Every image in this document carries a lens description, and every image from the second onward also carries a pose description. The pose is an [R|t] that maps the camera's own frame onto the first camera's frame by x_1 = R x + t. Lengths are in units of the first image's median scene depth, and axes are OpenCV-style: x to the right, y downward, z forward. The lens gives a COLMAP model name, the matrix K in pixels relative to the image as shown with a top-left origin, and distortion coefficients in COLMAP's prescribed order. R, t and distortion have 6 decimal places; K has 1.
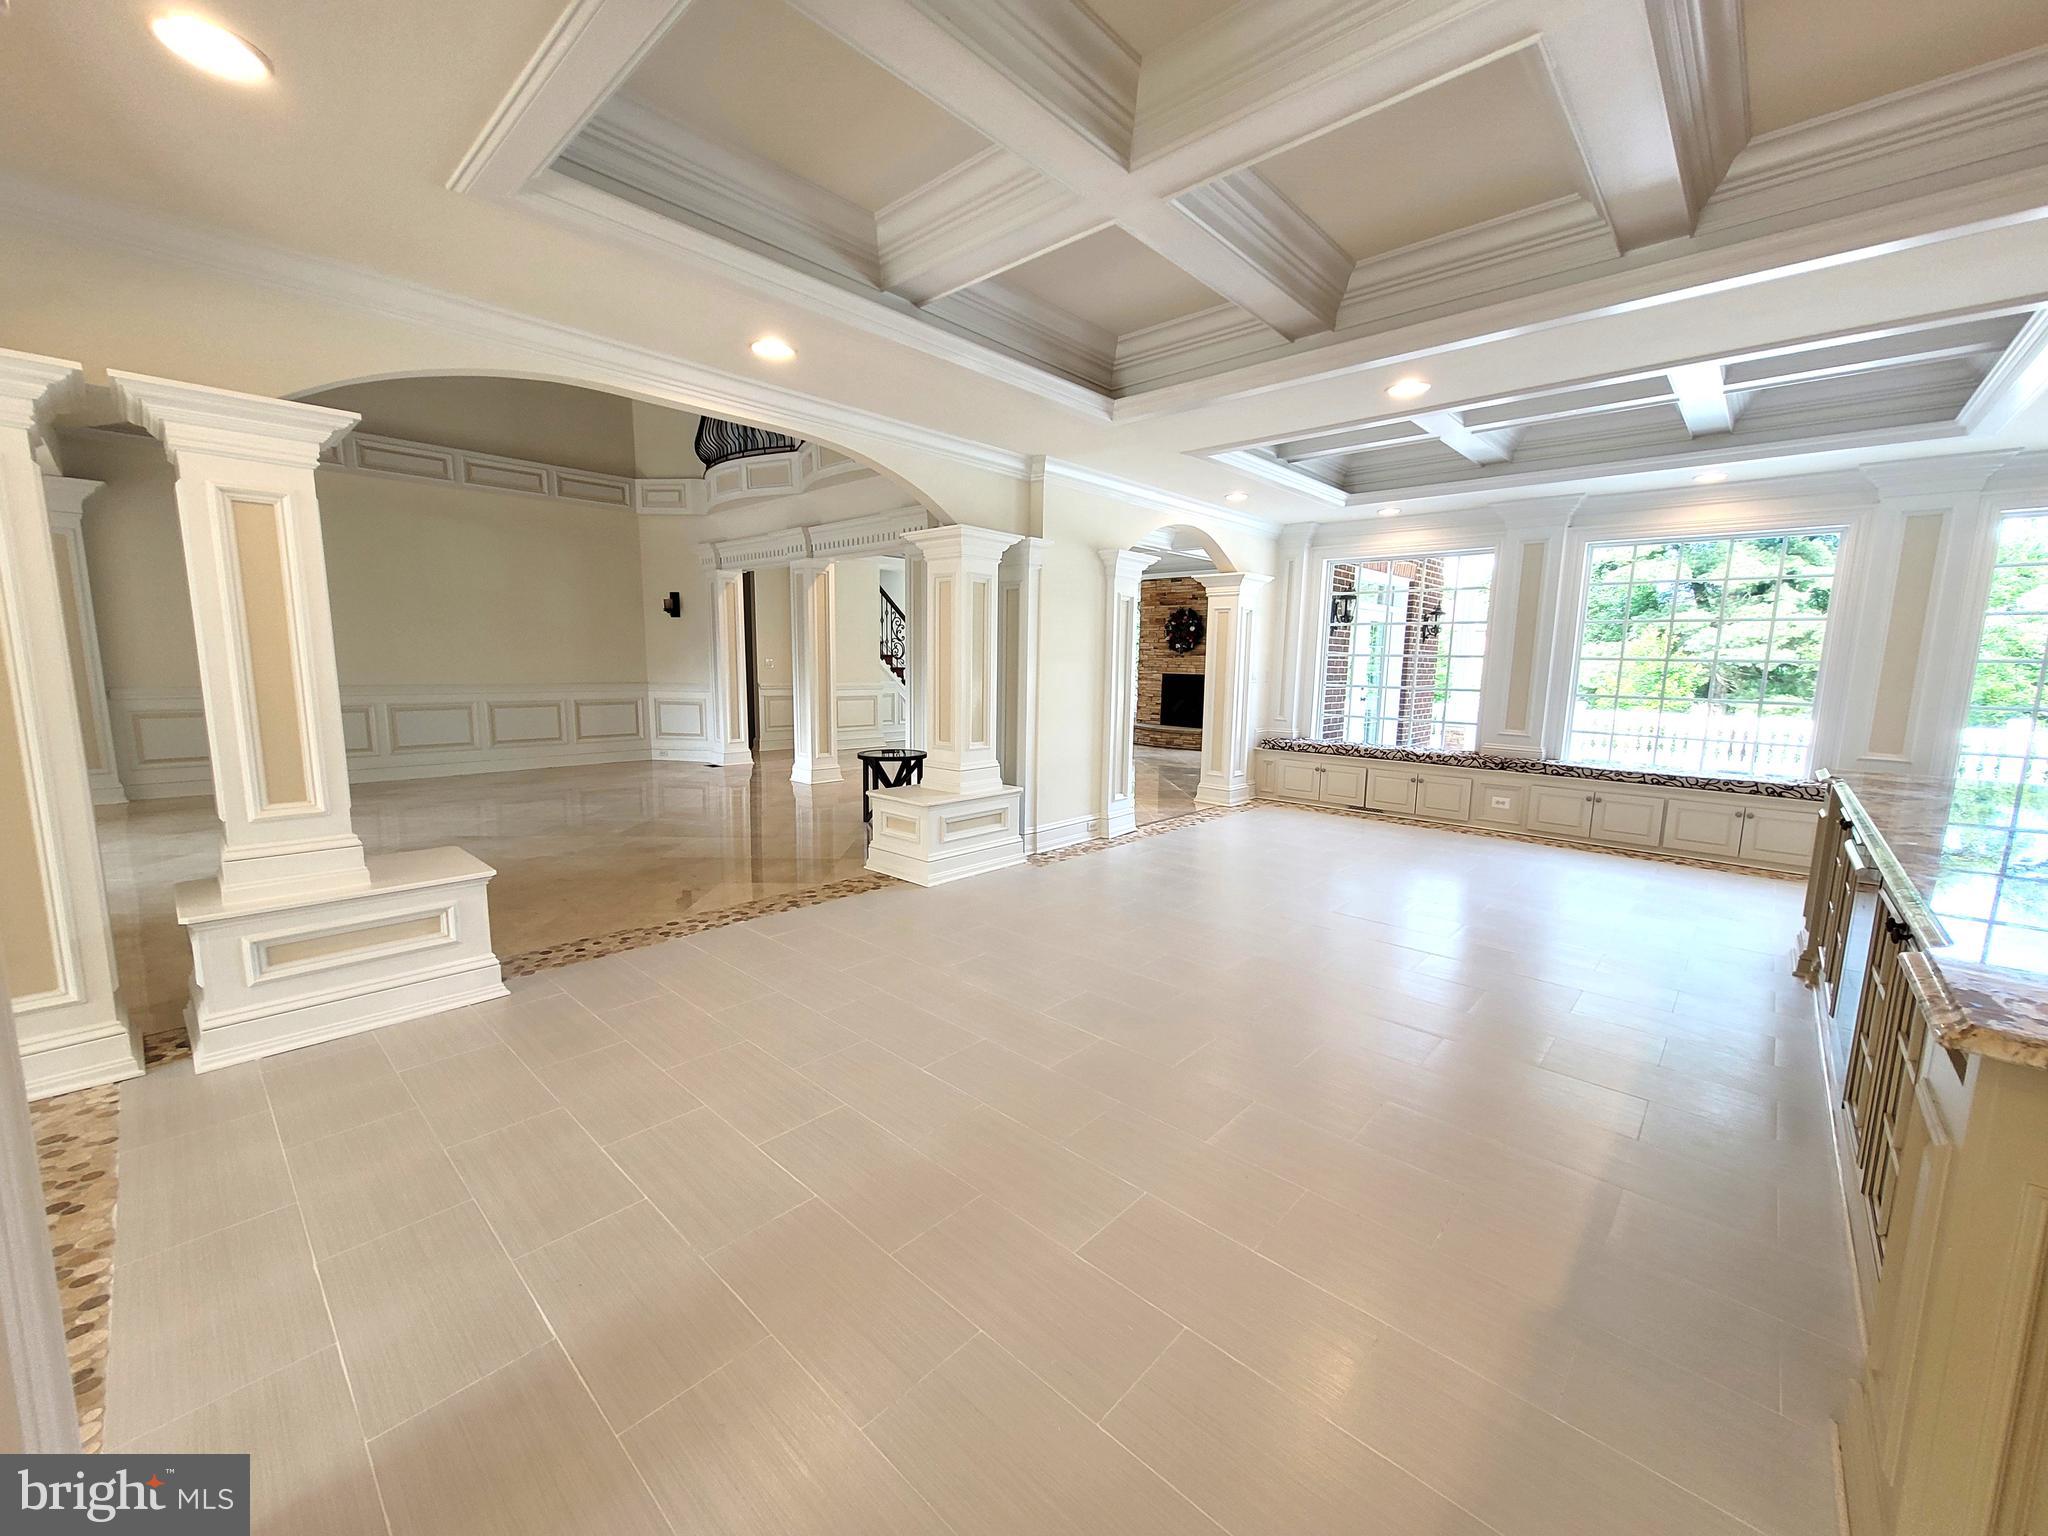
lens RADIAL K [[813.0, 0, 1028.7], [0, 813.0, 772.4], [0, 0, 1]] dist [0.007899, -0.000240]
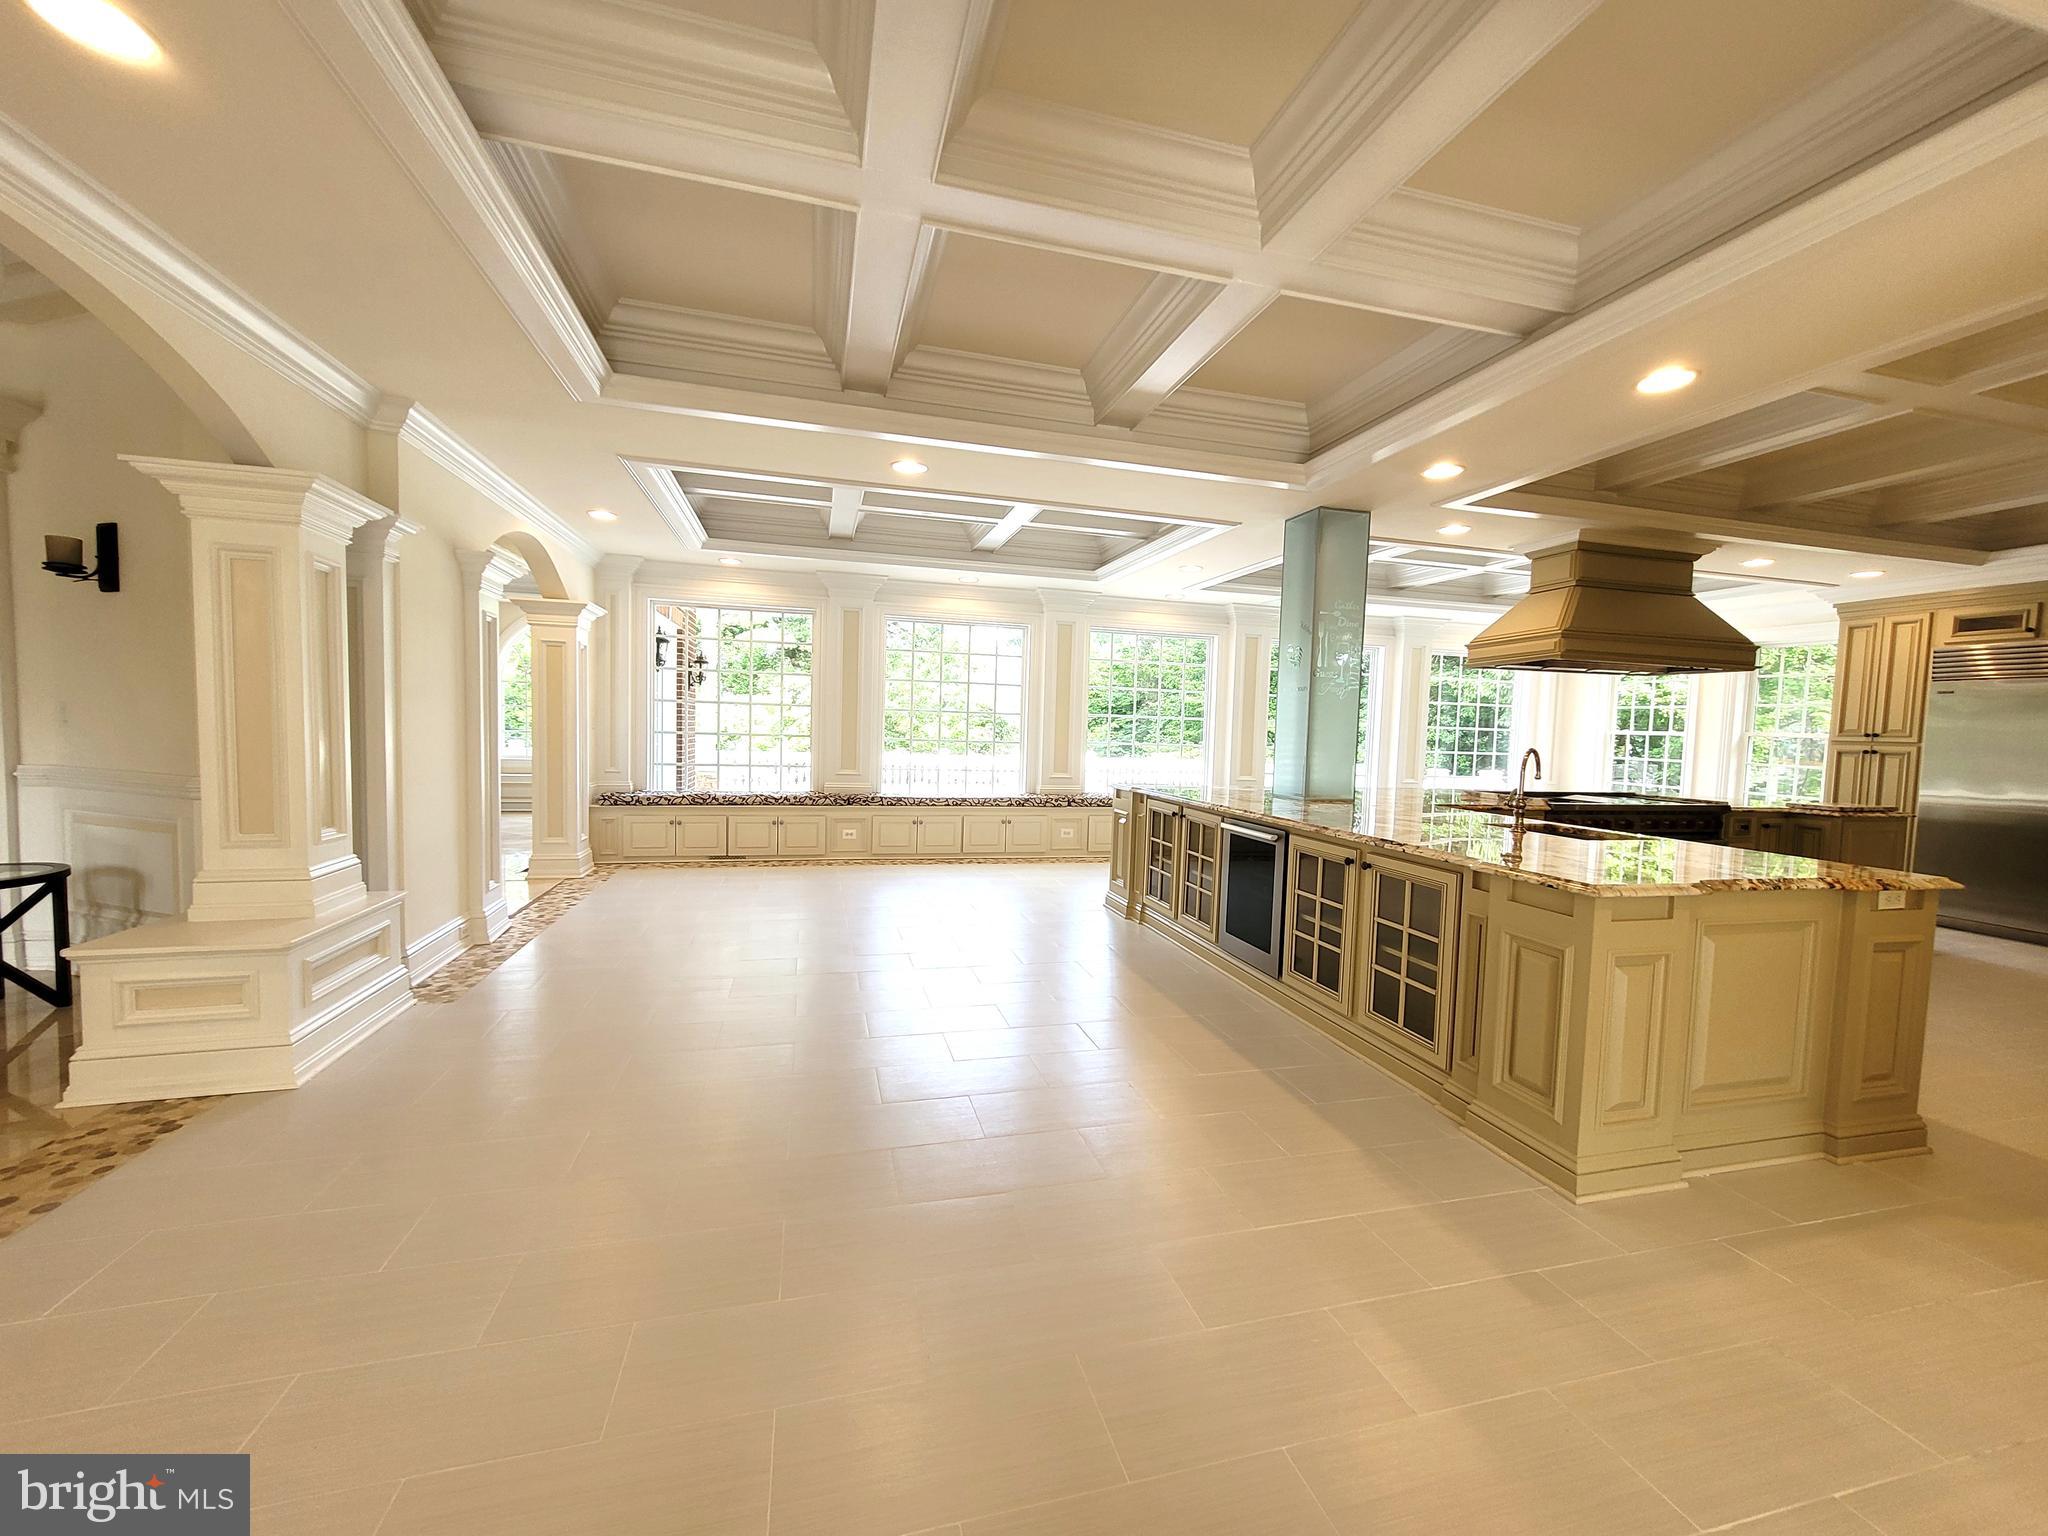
lens RADIAL K [[813.0, 0, 1028.7], [0, 813.0, 772.4], [0, 0, 1]] dist [0.007899, -0.000240]
pose [[0.528341, -0.048856, 0.847626, -0.263125], [0.096413, 0.995338, -0.002727, -0.022864], [-0.843540, 0.083163, 0.530588, 0.195929]]
